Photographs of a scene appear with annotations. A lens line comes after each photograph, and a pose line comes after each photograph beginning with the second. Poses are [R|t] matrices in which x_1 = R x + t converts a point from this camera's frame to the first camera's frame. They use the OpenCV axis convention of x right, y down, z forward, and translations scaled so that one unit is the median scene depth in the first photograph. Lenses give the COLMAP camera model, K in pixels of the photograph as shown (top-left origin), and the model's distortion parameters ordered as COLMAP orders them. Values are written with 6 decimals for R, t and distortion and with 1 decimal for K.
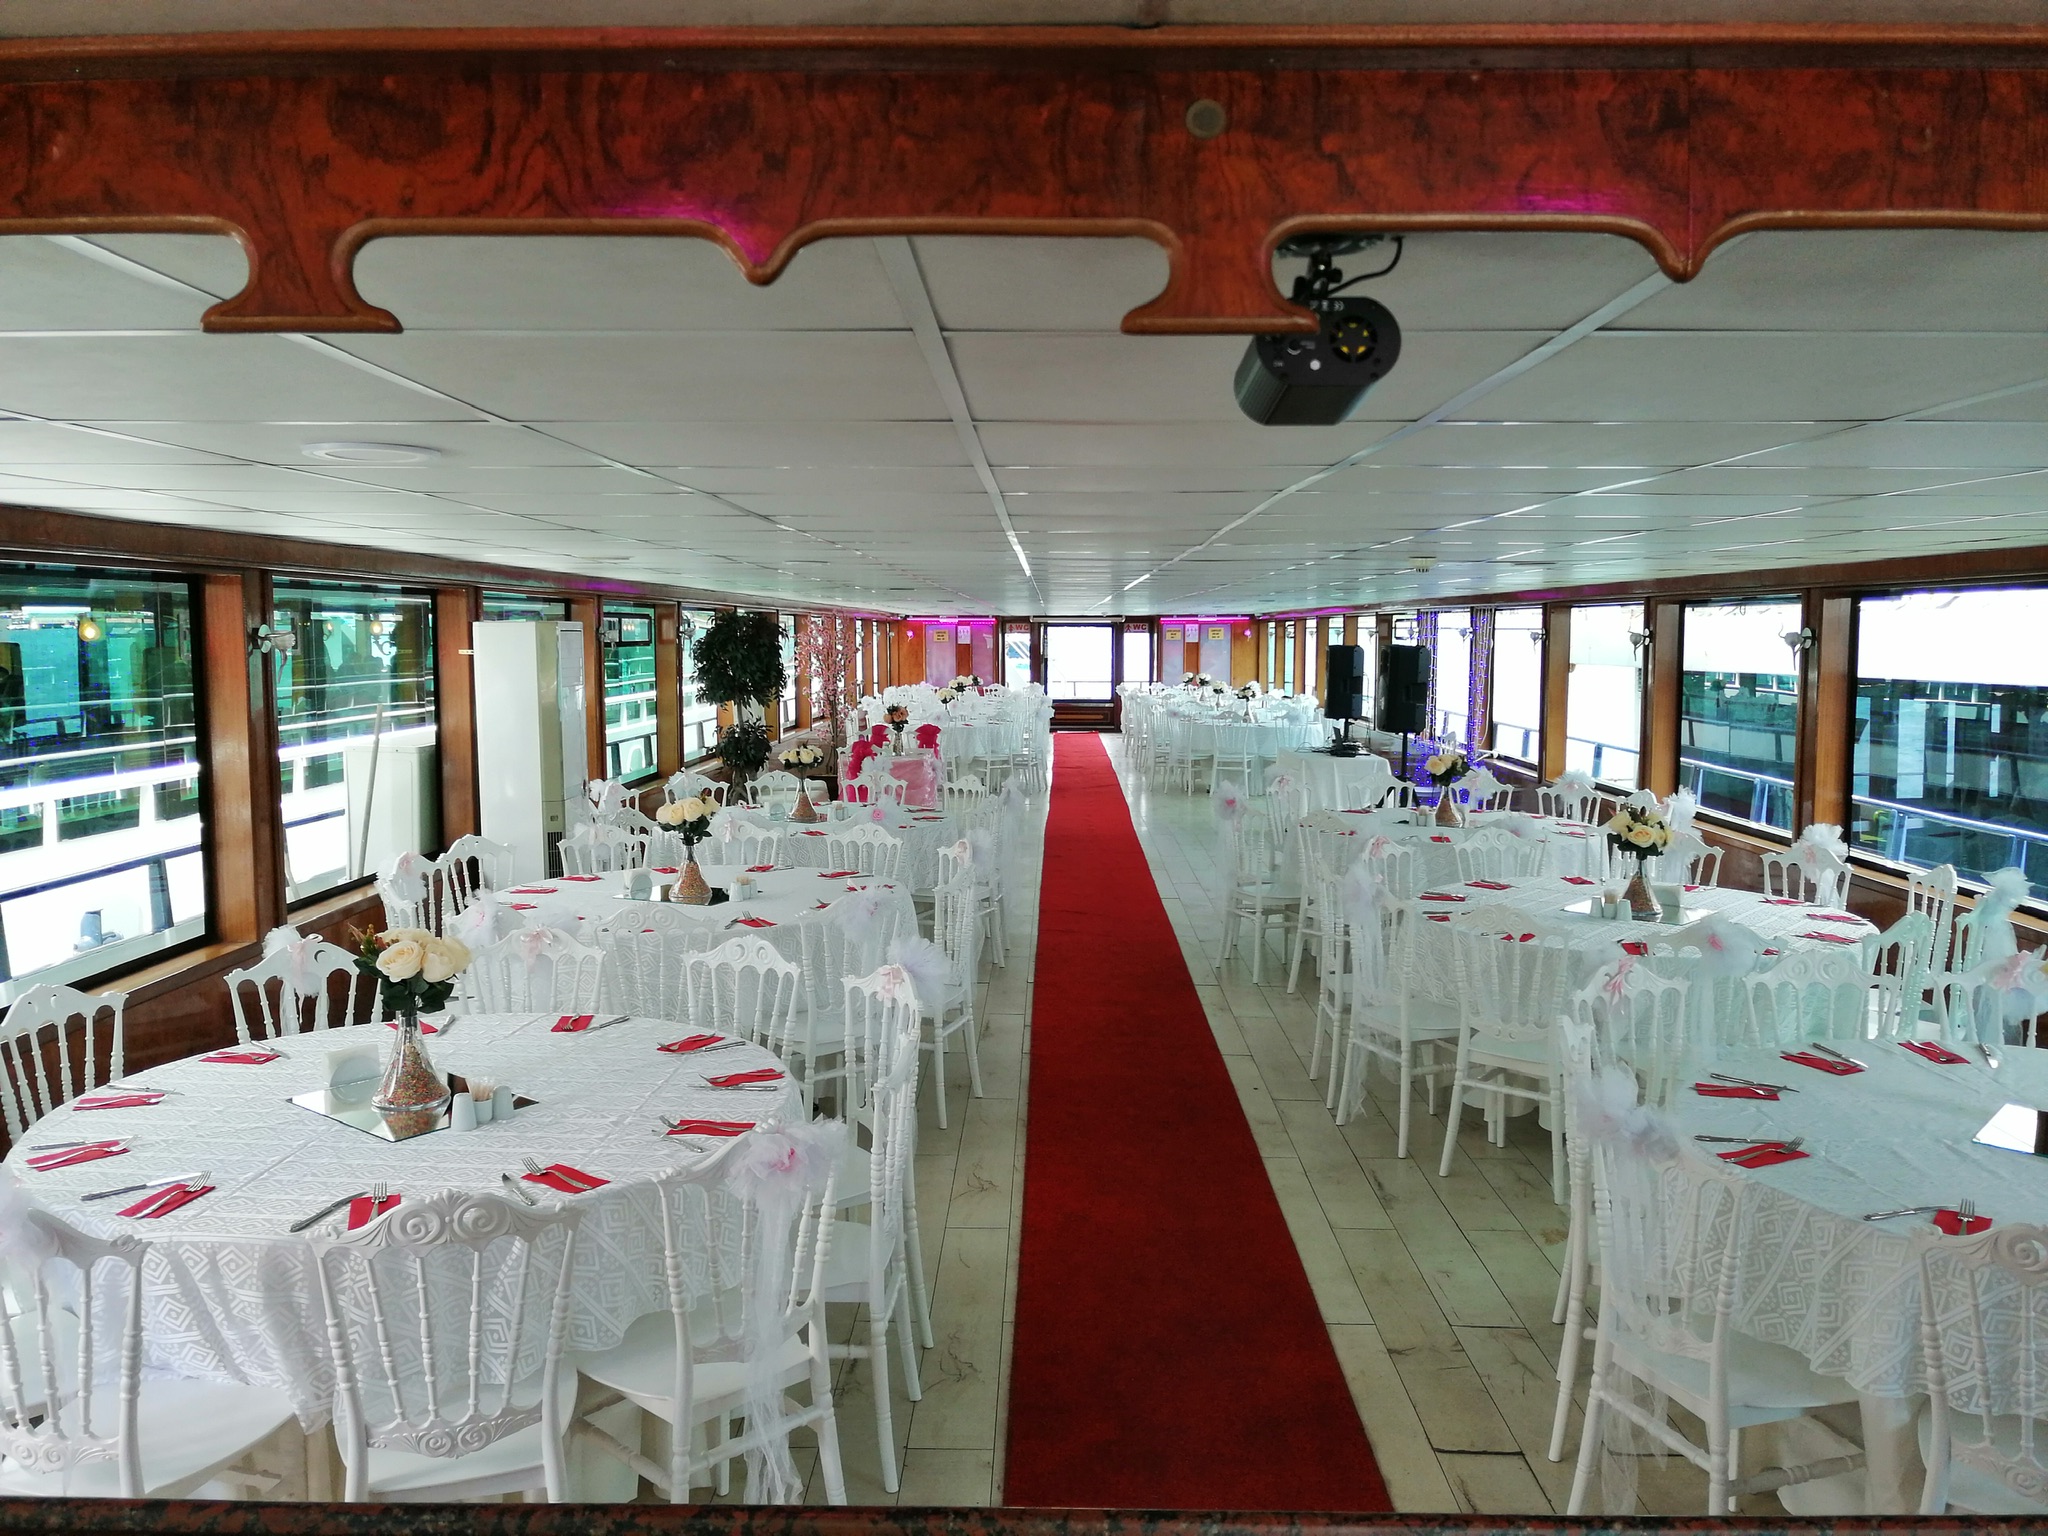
lens RADIAL K [[1629.9, 0, 1024.0], [0, 1629.9, 768.0], [0, 0, 1]] dist [0.213017, -0.325164]
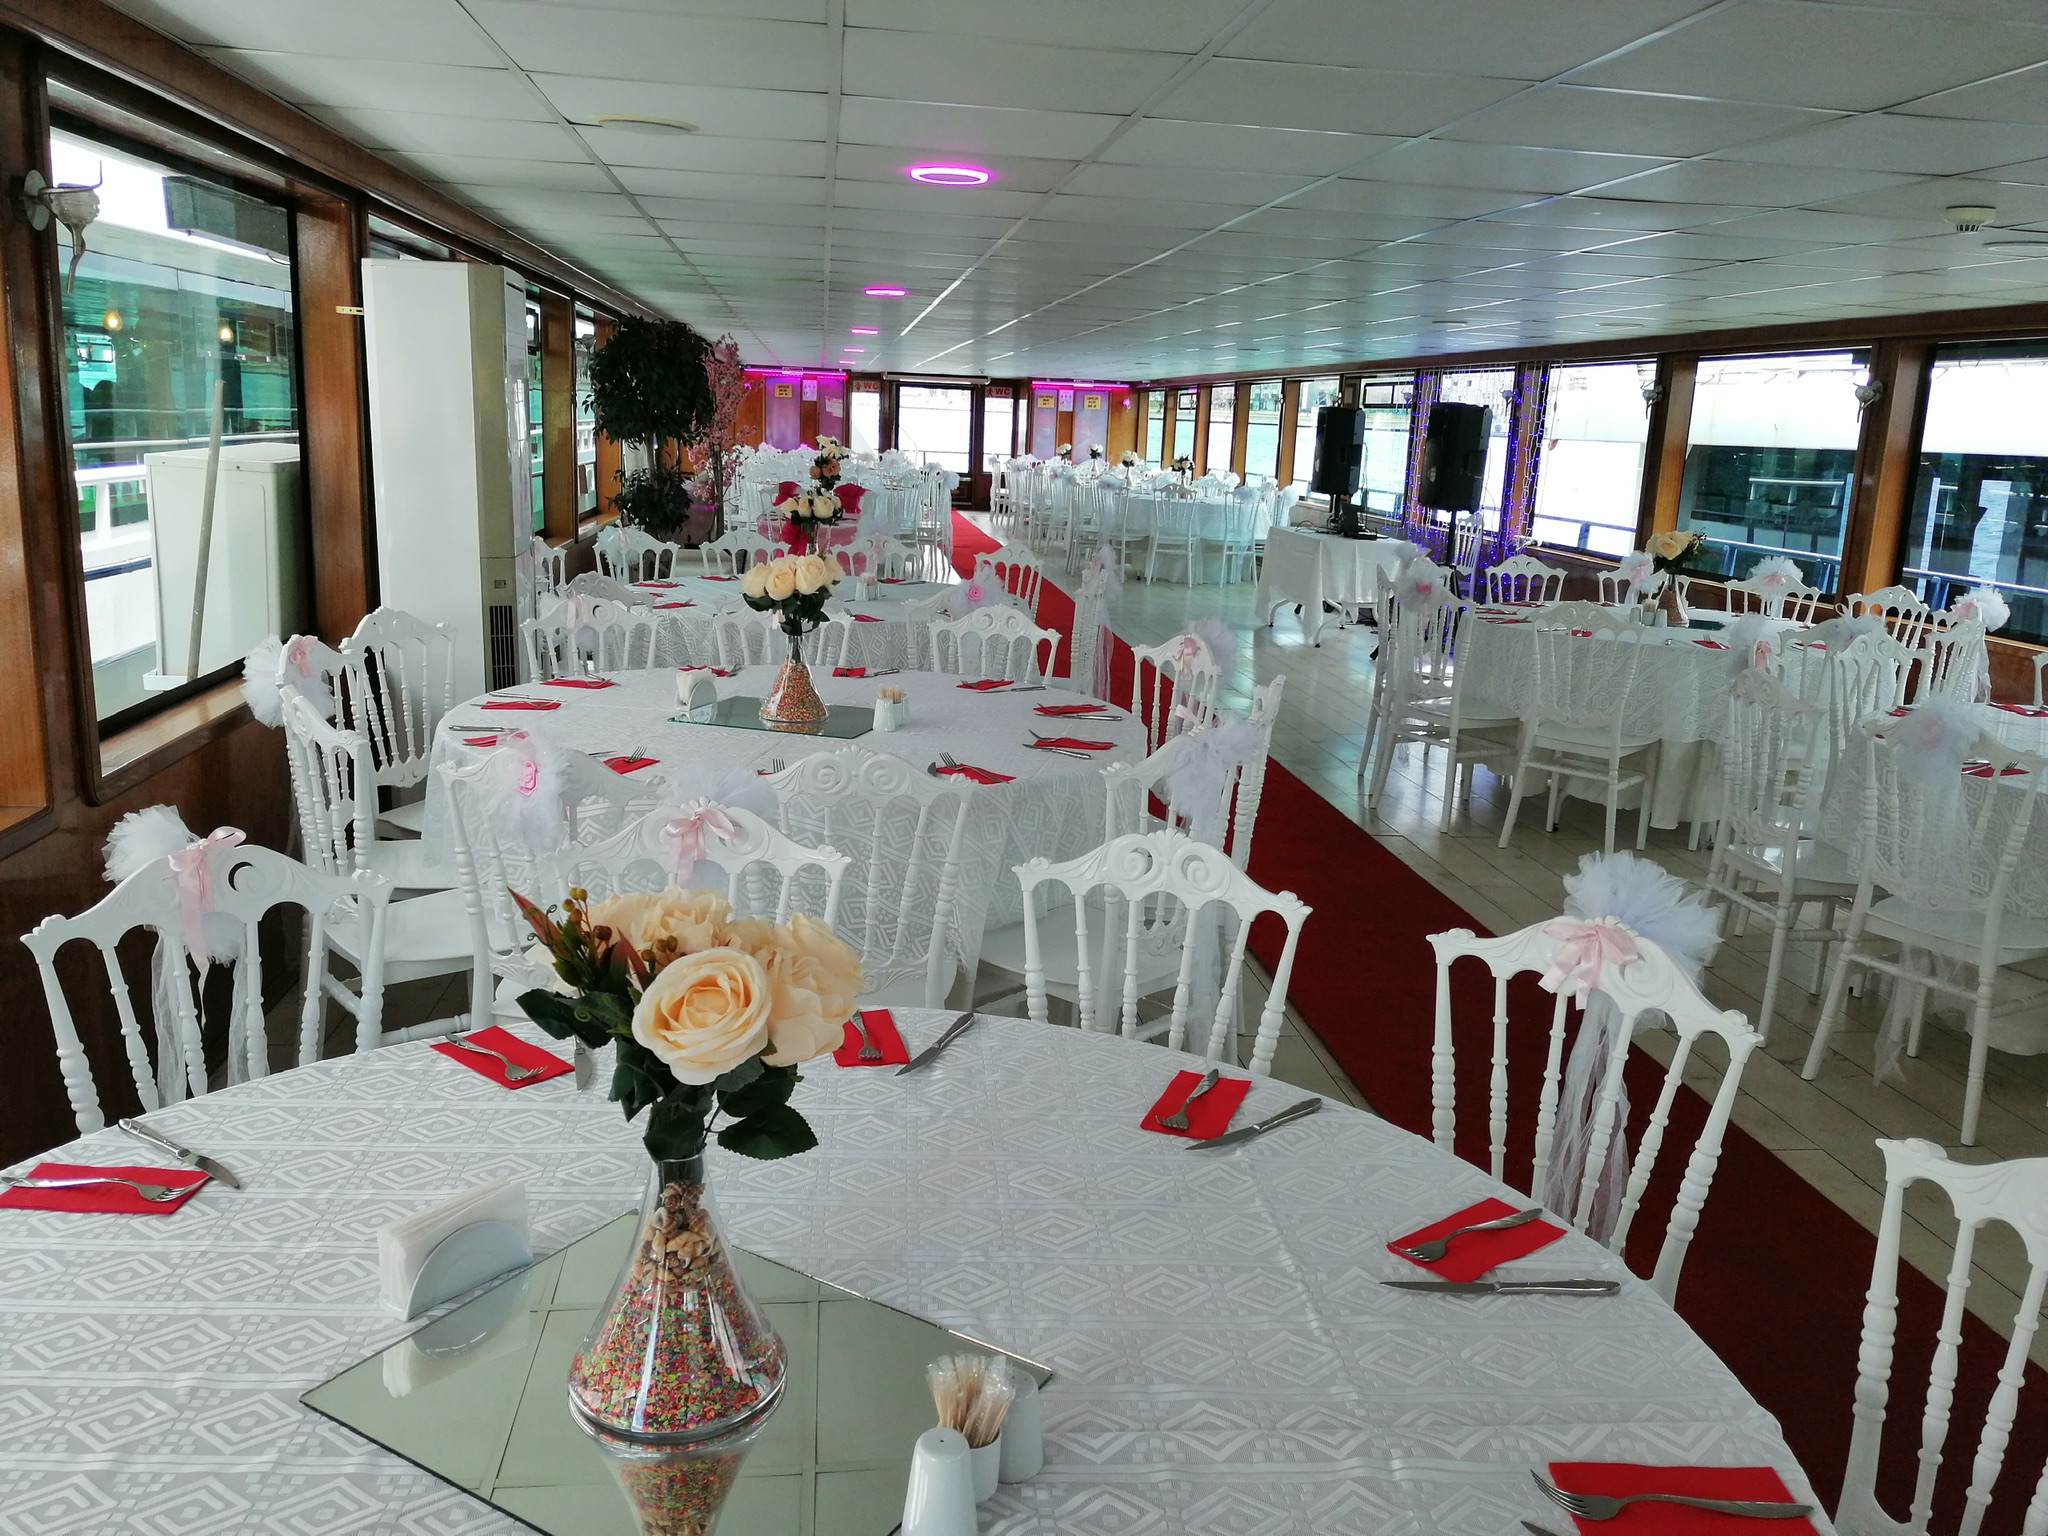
lens RADIAL K [[1629.9, 0, 1024.0], [0, 1629.9, 768.0], [0, 0, 1]] dist [0.213017, -0.325164]
pose [[0.990148, 0.004235, 0.139964, -0.093050], [-0.022123, 0.991720, 0.126498, 0.008016], [-0.138269, -0.128348, 0.982043, 0.181283]]
